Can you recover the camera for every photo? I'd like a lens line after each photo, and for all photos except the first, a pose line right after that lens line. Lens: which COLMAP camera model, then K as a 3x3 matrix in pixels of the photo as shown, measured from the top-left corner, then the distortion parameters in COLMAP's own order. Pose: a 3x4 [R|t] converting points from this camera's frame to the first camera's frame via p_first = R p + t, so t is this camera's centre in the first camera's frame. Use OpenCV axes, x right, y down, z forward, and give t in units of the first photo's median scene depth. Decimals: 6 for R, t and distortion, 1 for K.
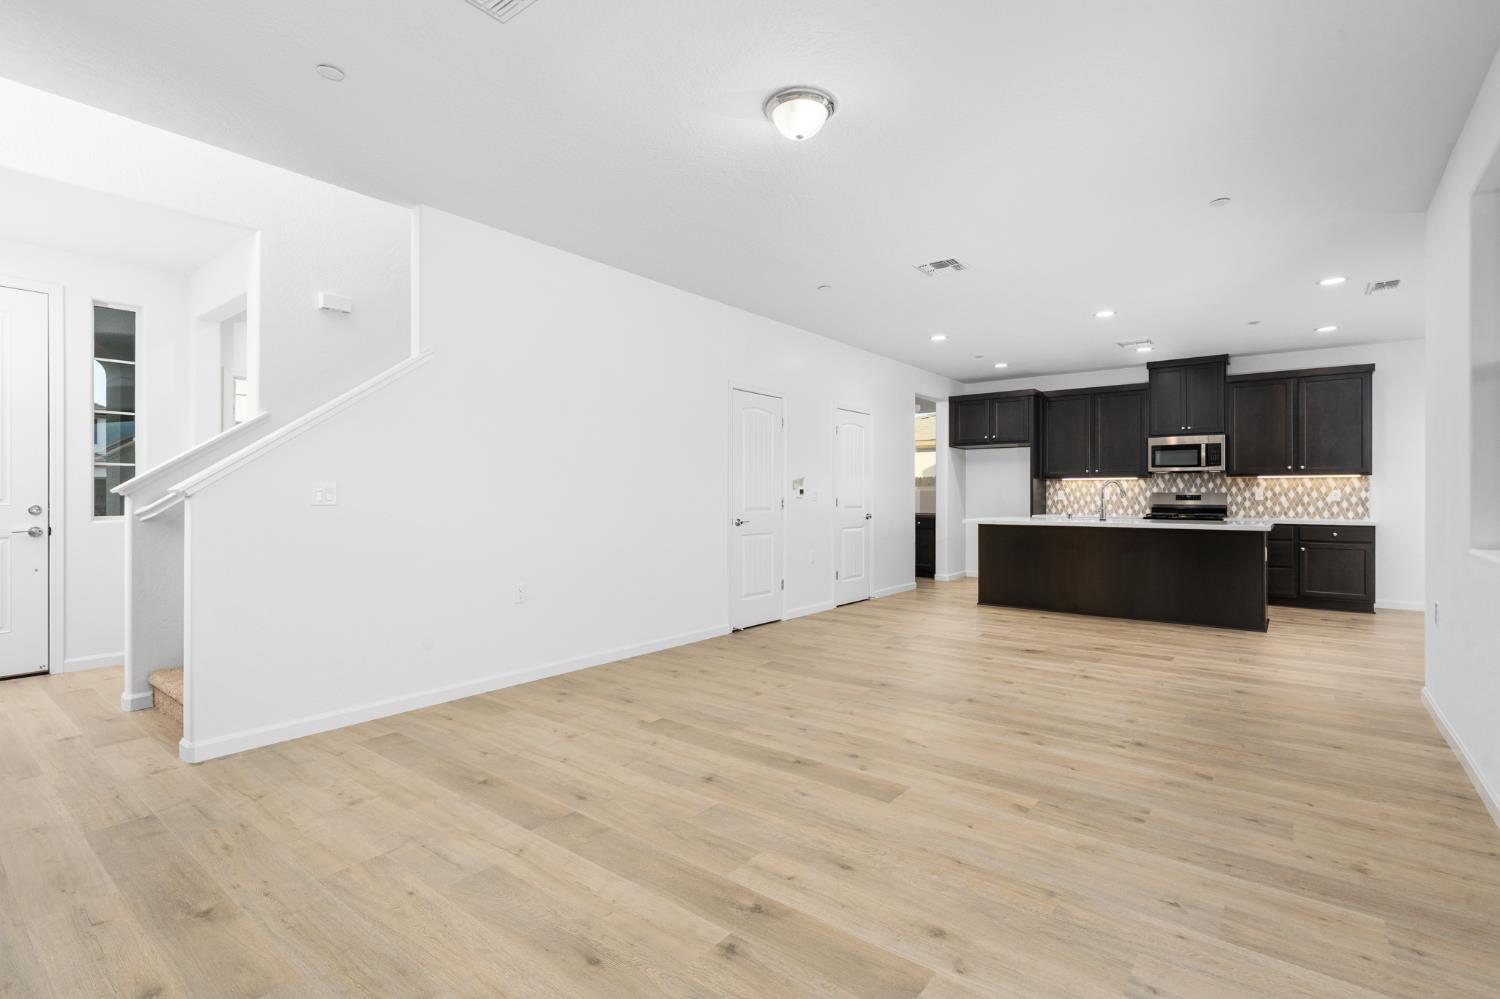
lens RADIAL K [[689.6, 0, 752.2], [0, 689.6, 494.7], [0, 0, 1]] dist [-0.004833, 0.003115]
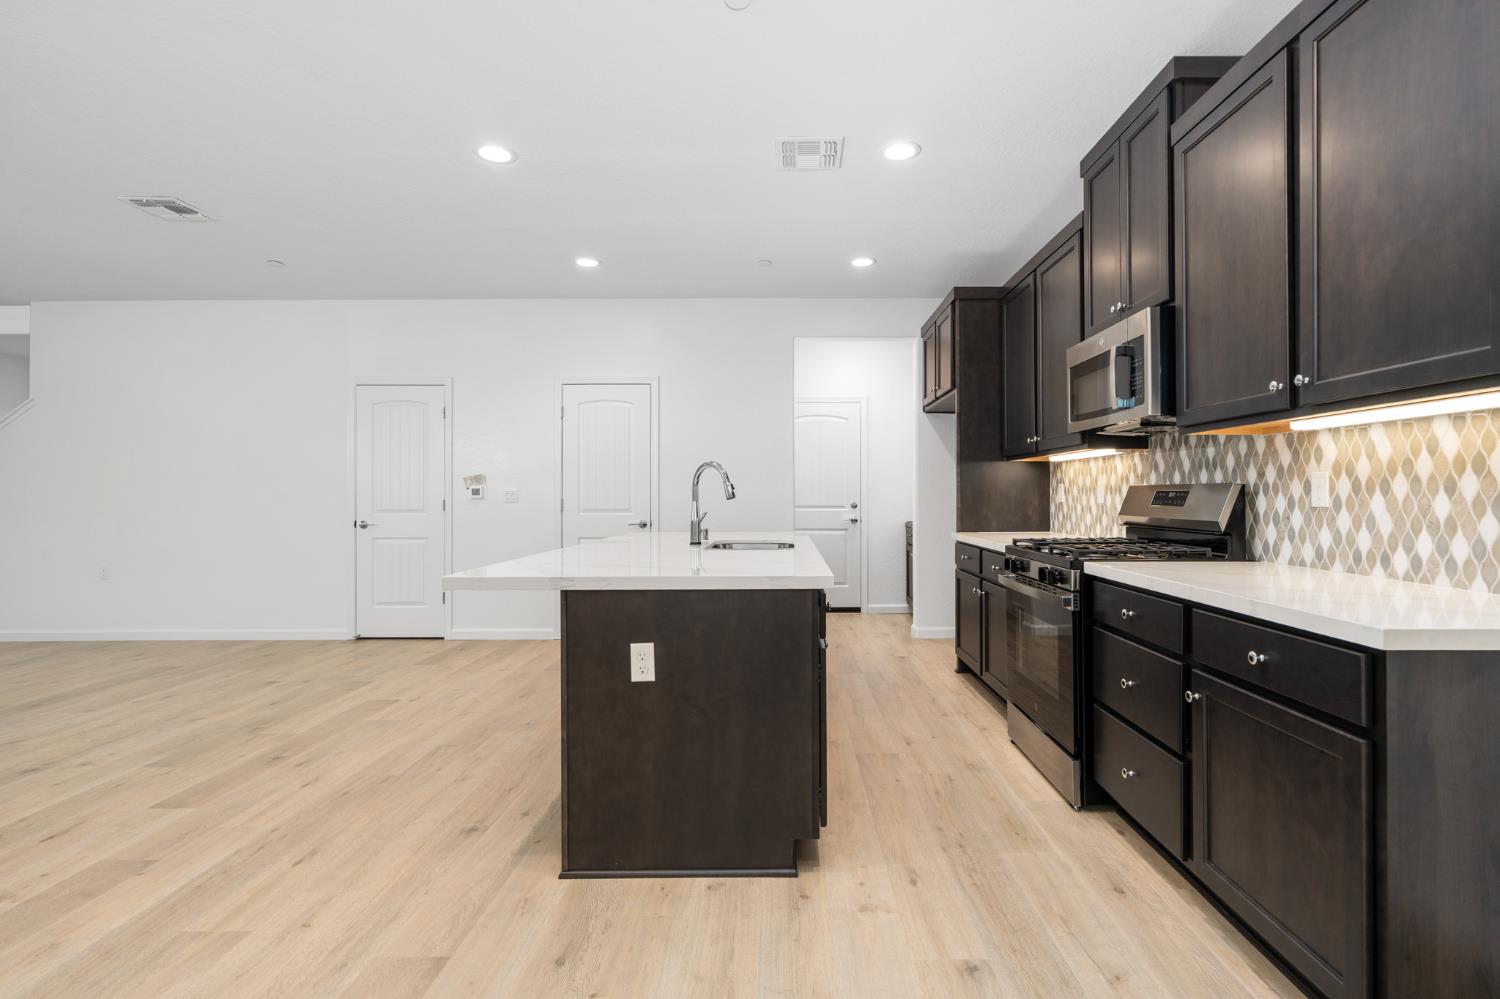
lens RADIAL K [[689.6, 0, 781.7], [0, 689.6, 488.7], [0, 0, 1]] dist [-0.004833, 0.003115]
pose [[0.622308, -0.011104, -0.782694, 0.845622], [0.006188, 0.999938, -0.009266, 0.001208], [0.782748, 0.000923, 0.622338, 0.665315]]
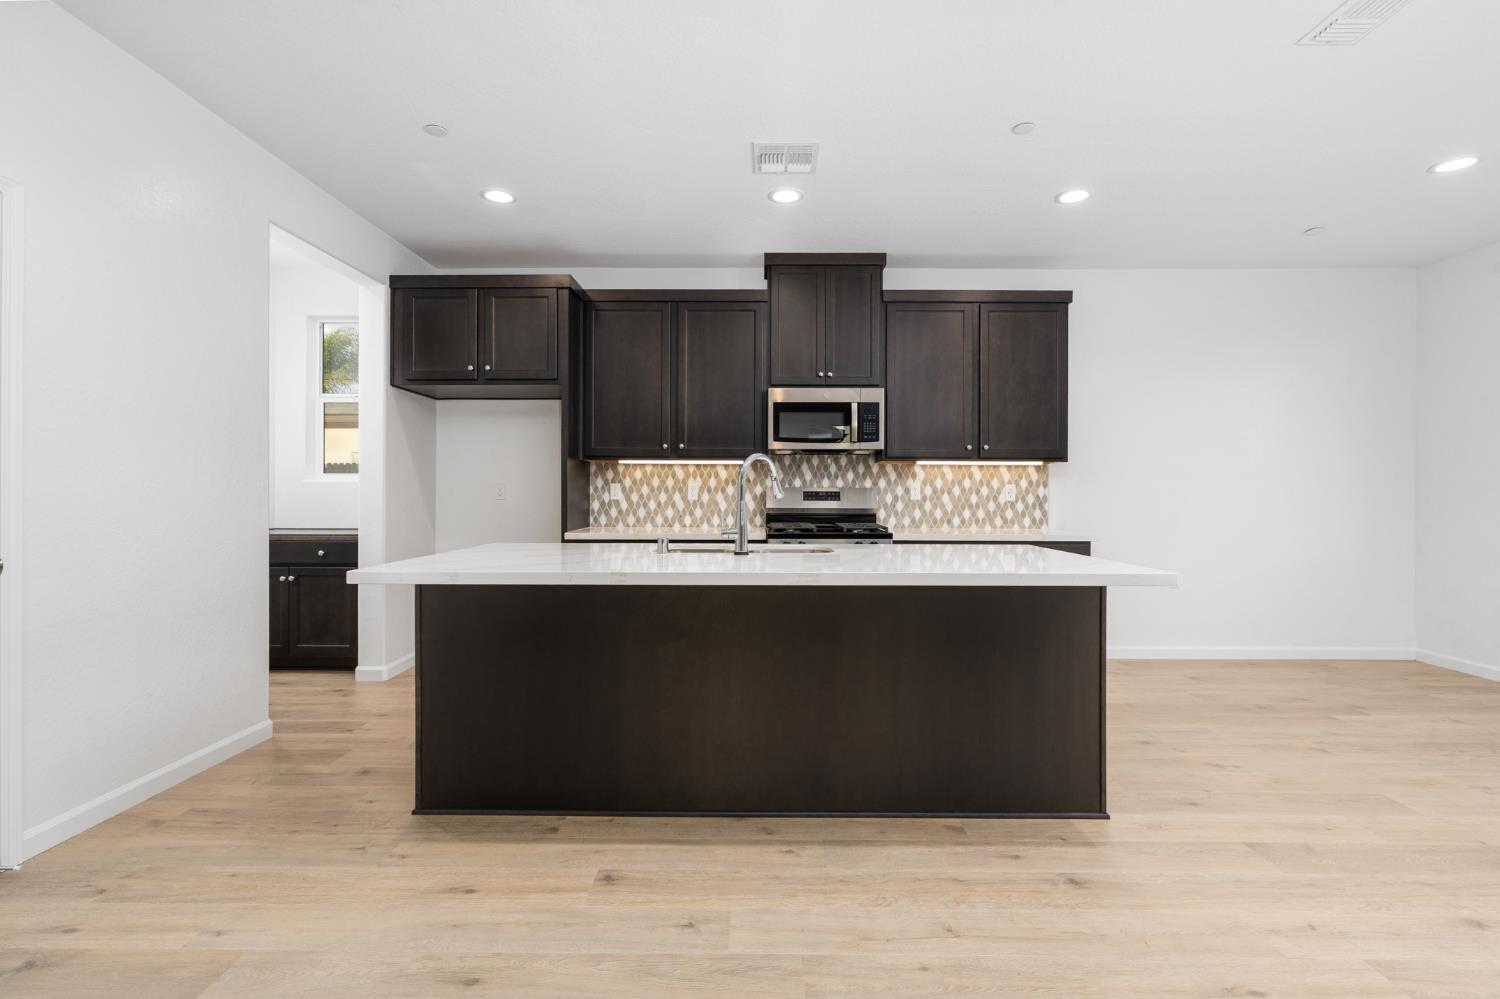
lens RADIAL K [[689.6, 0, 755.2], [0, 689.6, 489.5], [0, 0, 1]] dist [-0.004833, 0.003115]
pose [[0.788407, 0.005257, 0.615131, 0.245099], [-0.002275, 0.999982, -0.005631, 0.002068], [-0.615149, 0.003040, 0.788405, 0.614955]]
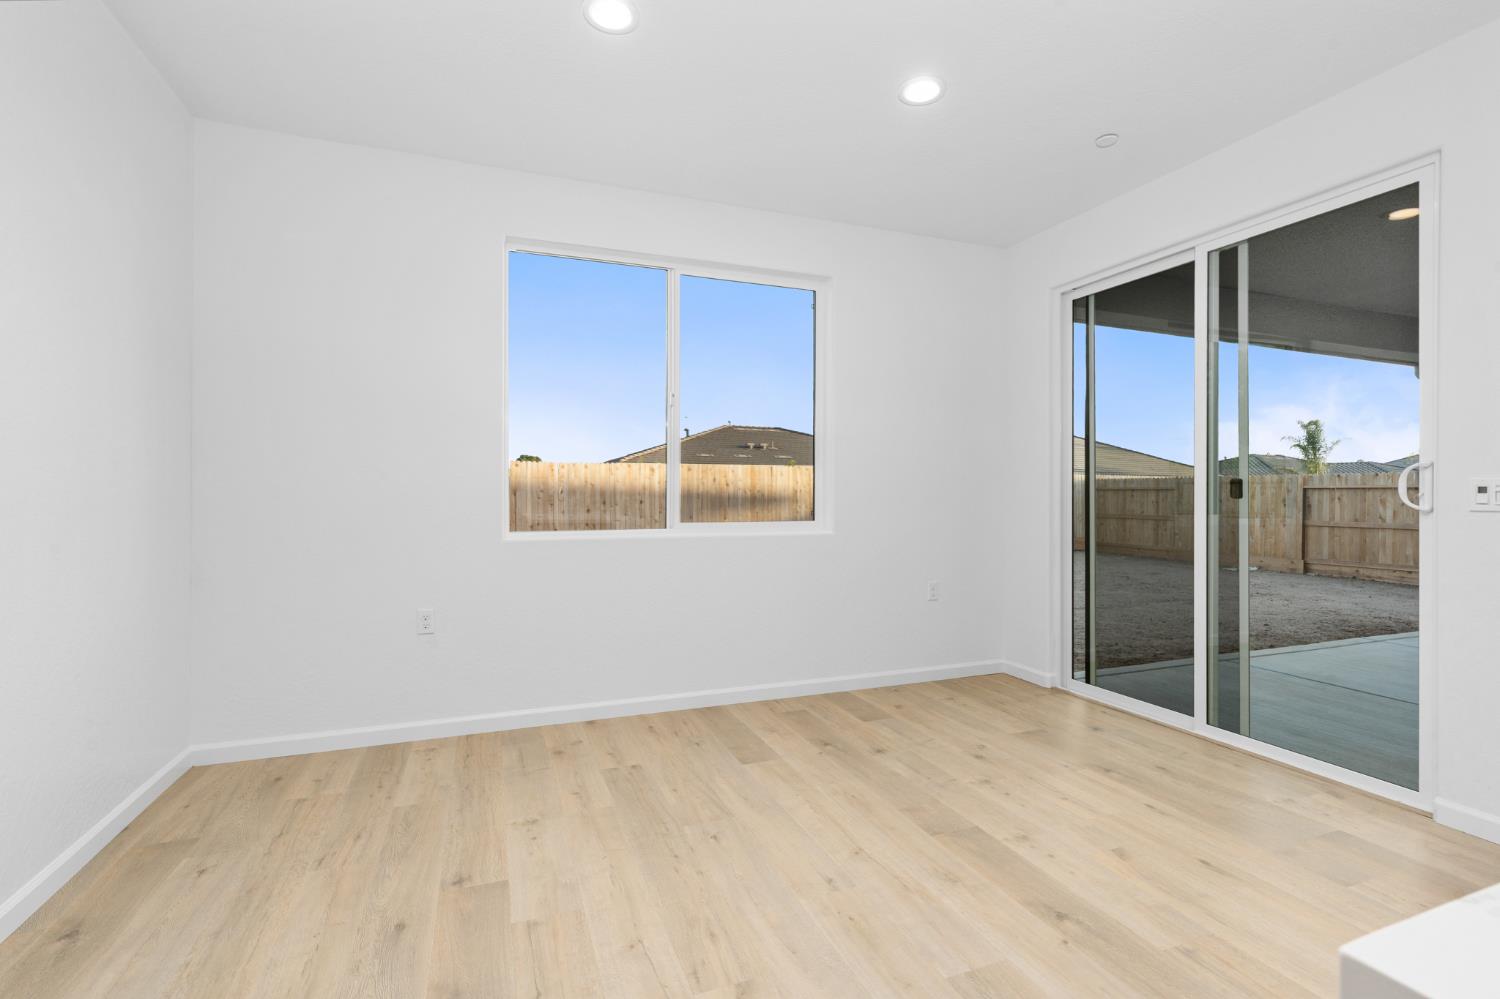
lens RADIAL K [[689.6, 0, 751.7], [0, 689.6, 492.5], [0, 0, 1]] dist [-0.004833, 0.003115]
pose [[-0.863445, -0.003272, 0.504432, 0.655307], [-0.005256, 0.999983, -0.002511, 0.001873], [-0.504415, -0.004819, -0.863448, 0.913501]]
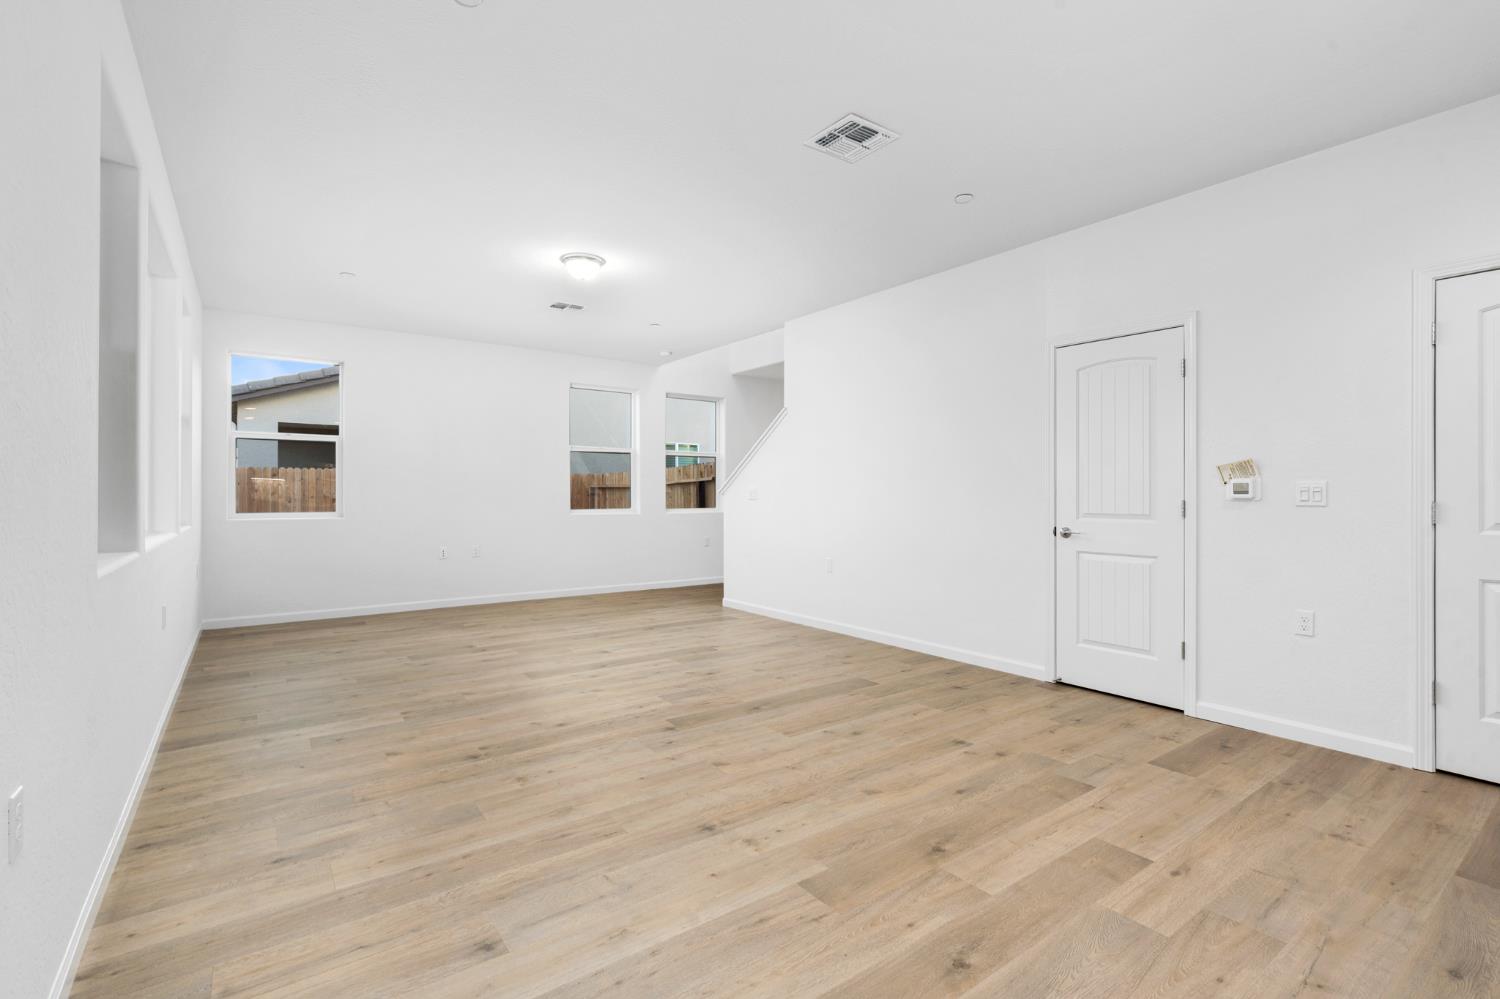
lens RADIAL K [[689.6, 0, 759.9], [0, 689.6, 491.2], [0, 0, 1]] dist [-0.004833, 0.003115]
pose [[-0.254957, -0.006259, -0.966932, 0.577682], [-0.000420, 0.999980, -0.006362, 0.001465], [0.966952, -0.001216, -0.254954, 0.679312]]
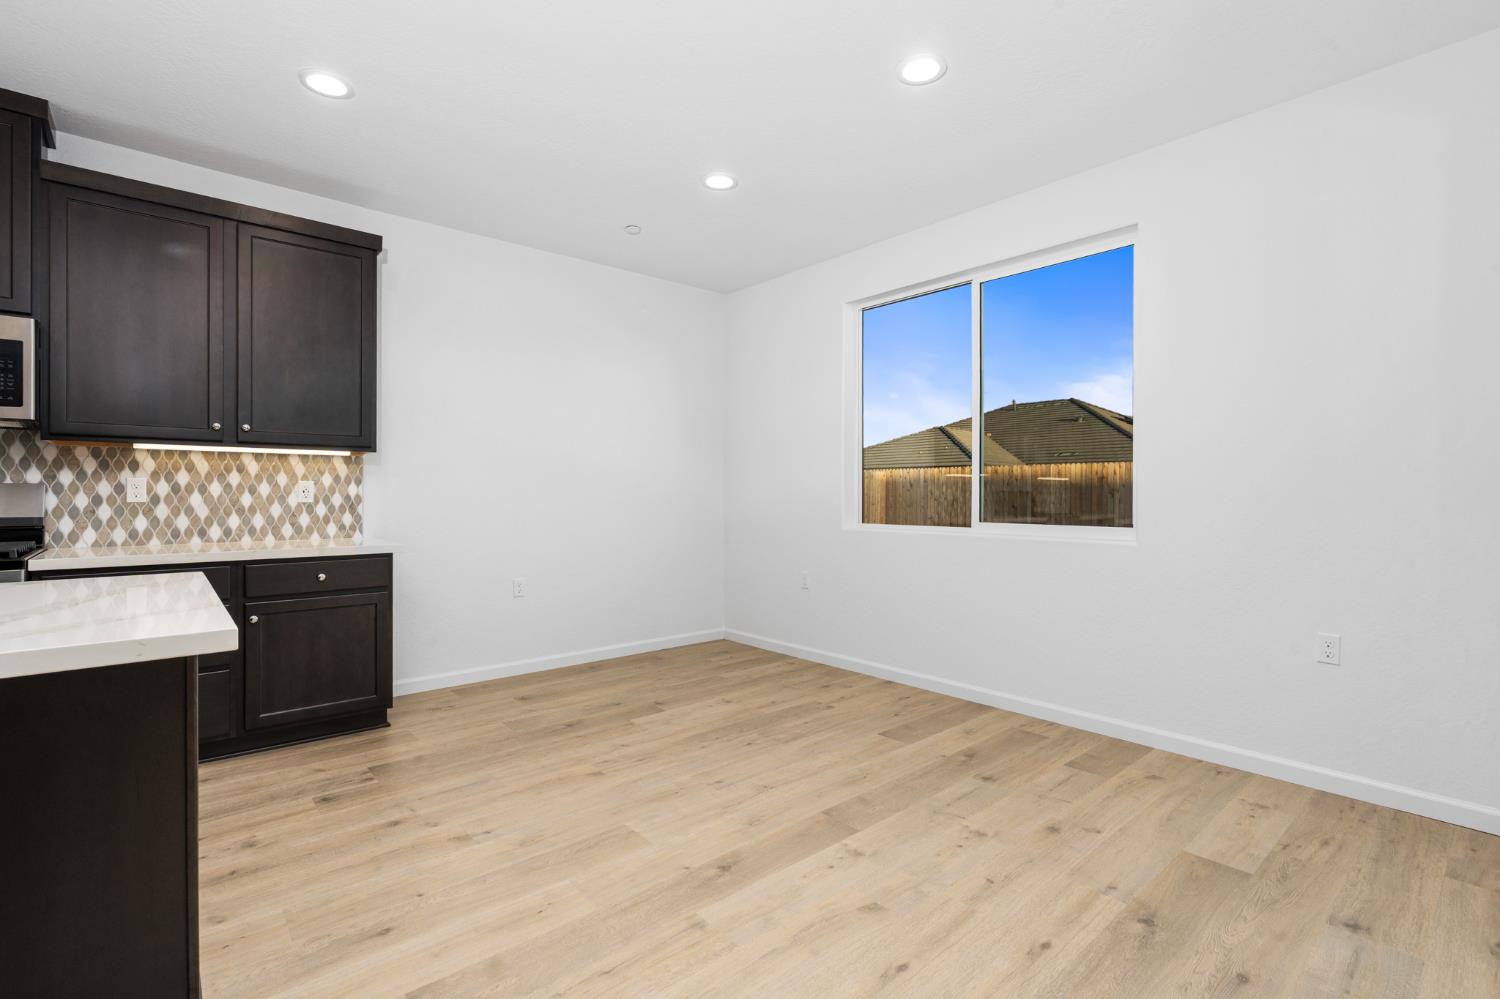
lens RADIAL K [[689.6, 0, 754.8], [0, 689.6, 492.8], [0, 0, 1]] dist [-0.004833, 0.003115]
pose [[0.179972, -0.000450, 0.983672, 0.410223], [-0.002744, 0.999996, 0.000959, 0.000445], [-0.983668, -0.002872, 0.179970, 0.579747]]
